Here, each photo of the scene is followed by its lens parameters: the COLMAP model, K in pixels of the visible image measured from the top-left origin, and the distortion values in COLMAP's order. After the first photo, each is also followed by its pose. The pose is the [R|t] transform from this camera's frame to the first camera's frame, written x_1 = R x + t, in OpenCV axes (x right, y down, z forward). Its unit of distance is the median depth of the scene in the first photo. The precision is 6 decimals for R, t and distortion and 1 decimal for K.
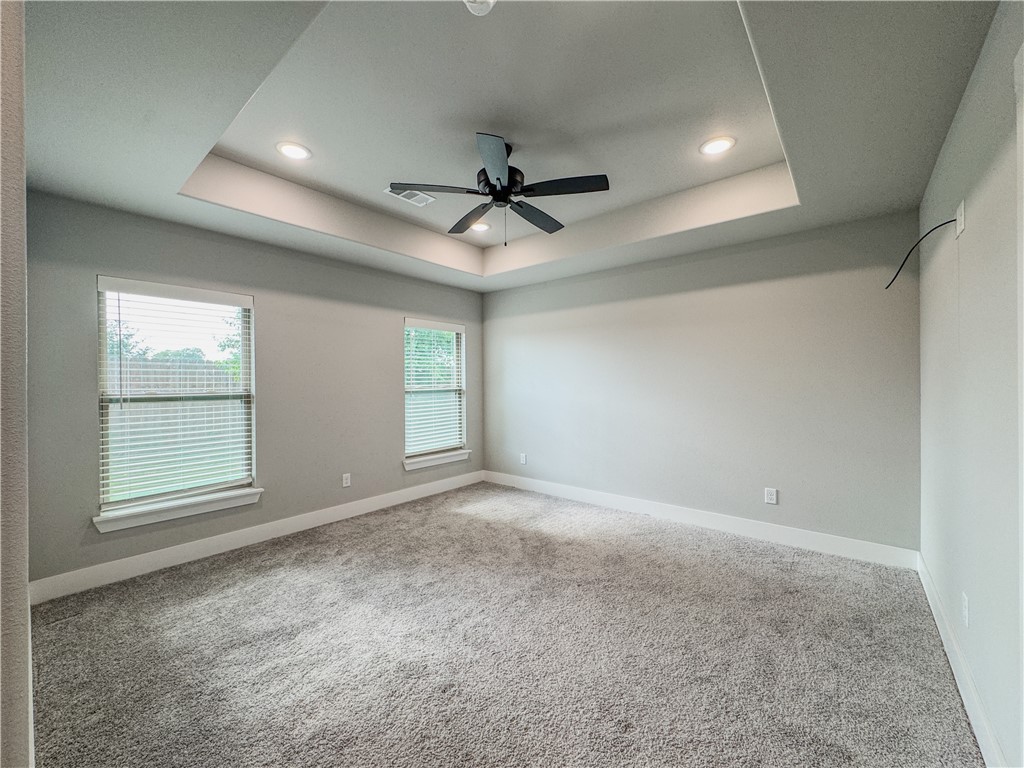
lens RADIAL K [[408.6, 0, 512.9], [0, 408.6, 380.2], [0, 0, 1]] dist [0.002701, -0.000610]
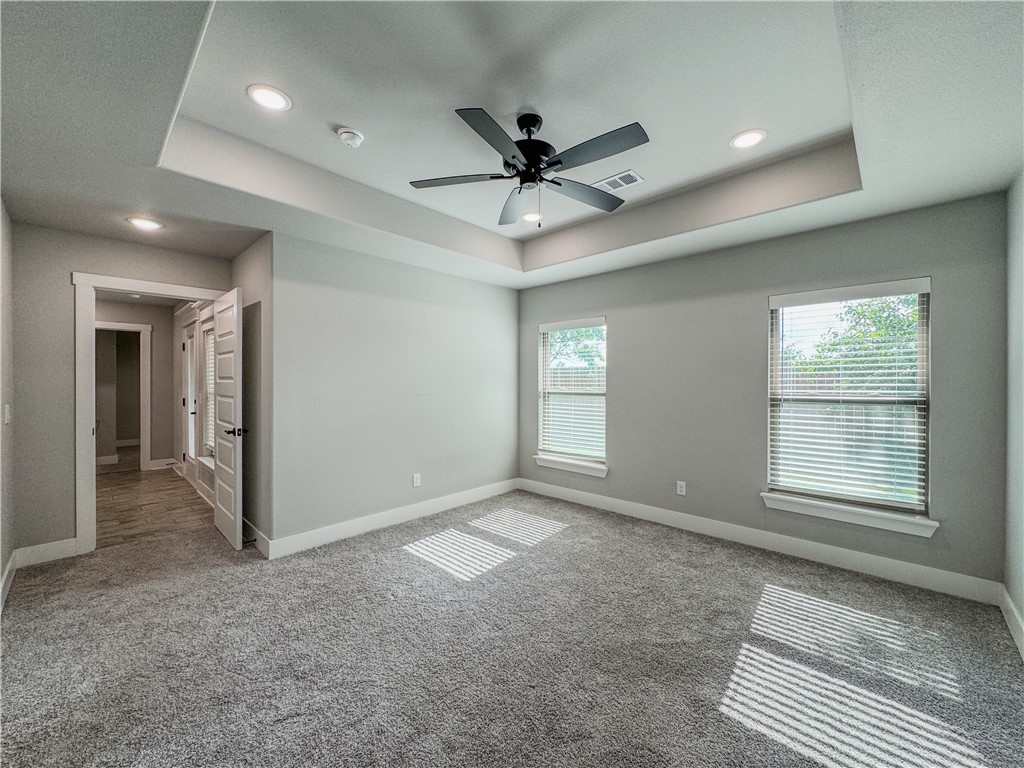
lens RADIAL K [[408.6, 0, 517.6], [0, 408.6, 386.3], [0, 0, 1]] dist [0.002701, -0.000610]
pose [[-0.060914, 0.010422, -0.998089, 0.475772], [-0.001370, 0.999944, 0.010525, 0.000074], [0.998142, 0.002008, -0.060896, 0.585344]]
